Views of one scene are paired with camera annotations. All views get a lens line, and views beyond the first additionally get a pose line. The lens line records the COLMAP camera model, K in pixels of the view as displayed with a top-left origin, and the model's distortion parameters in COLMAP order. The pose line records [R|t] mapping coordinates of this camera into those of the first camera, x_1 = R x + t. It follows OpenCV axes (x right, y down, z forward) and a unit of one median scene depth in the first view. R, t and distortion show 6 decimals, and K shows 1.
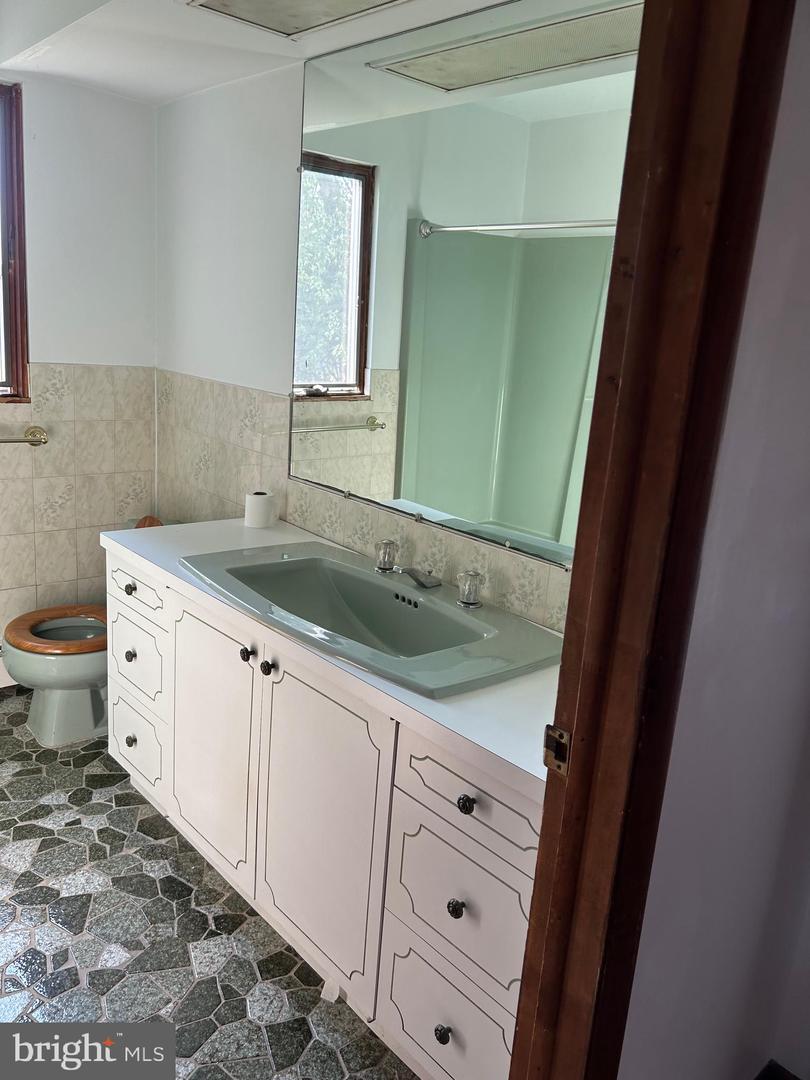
lens RADIAL K [[816.5, 0, 407.5], [0, 816.5, 545.5], [0, 0, 1]] dist [0.065288, -0.088297]
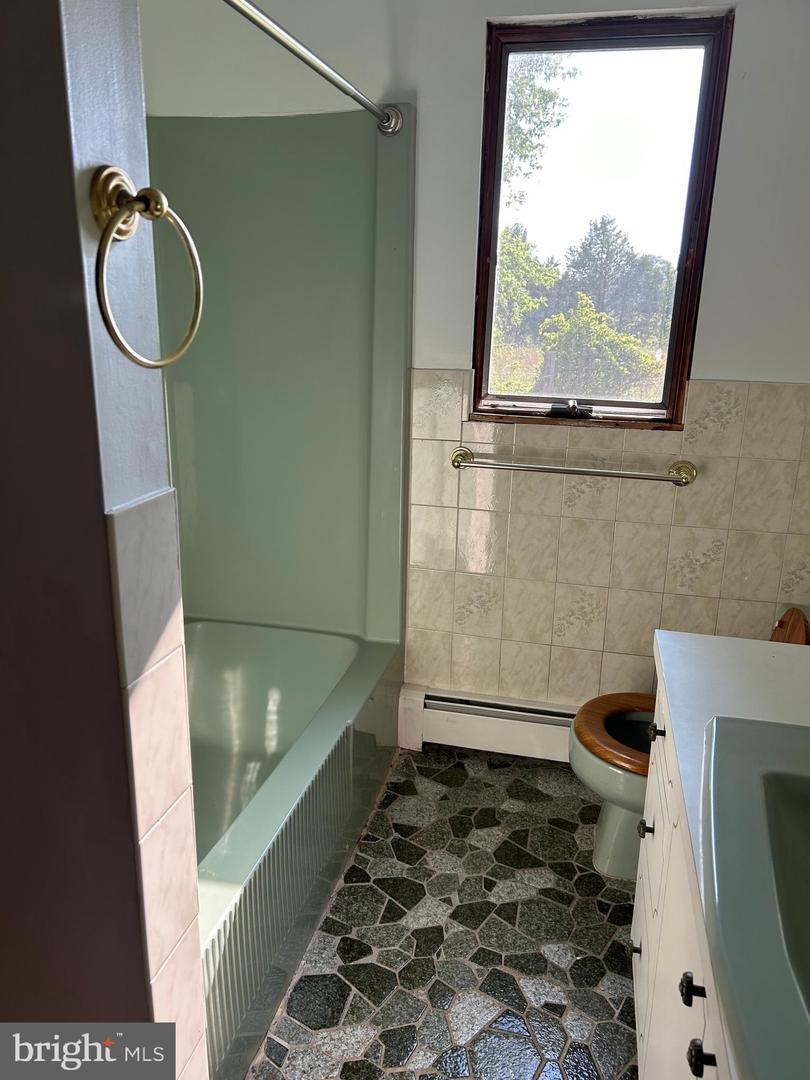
lens RADIAL K [[816.5, 0, 394.9], [0, 816.5, 533.8], [0, 0, 1]] dist [0.065288, -0.088297]
pose [[0.567962, 0.161120, -0.807130, 0.028092], [-0.186506, 0.980337, 0.064456, -0.075462], [0.801645, 0.113926, 0.586845, 0.331961]]
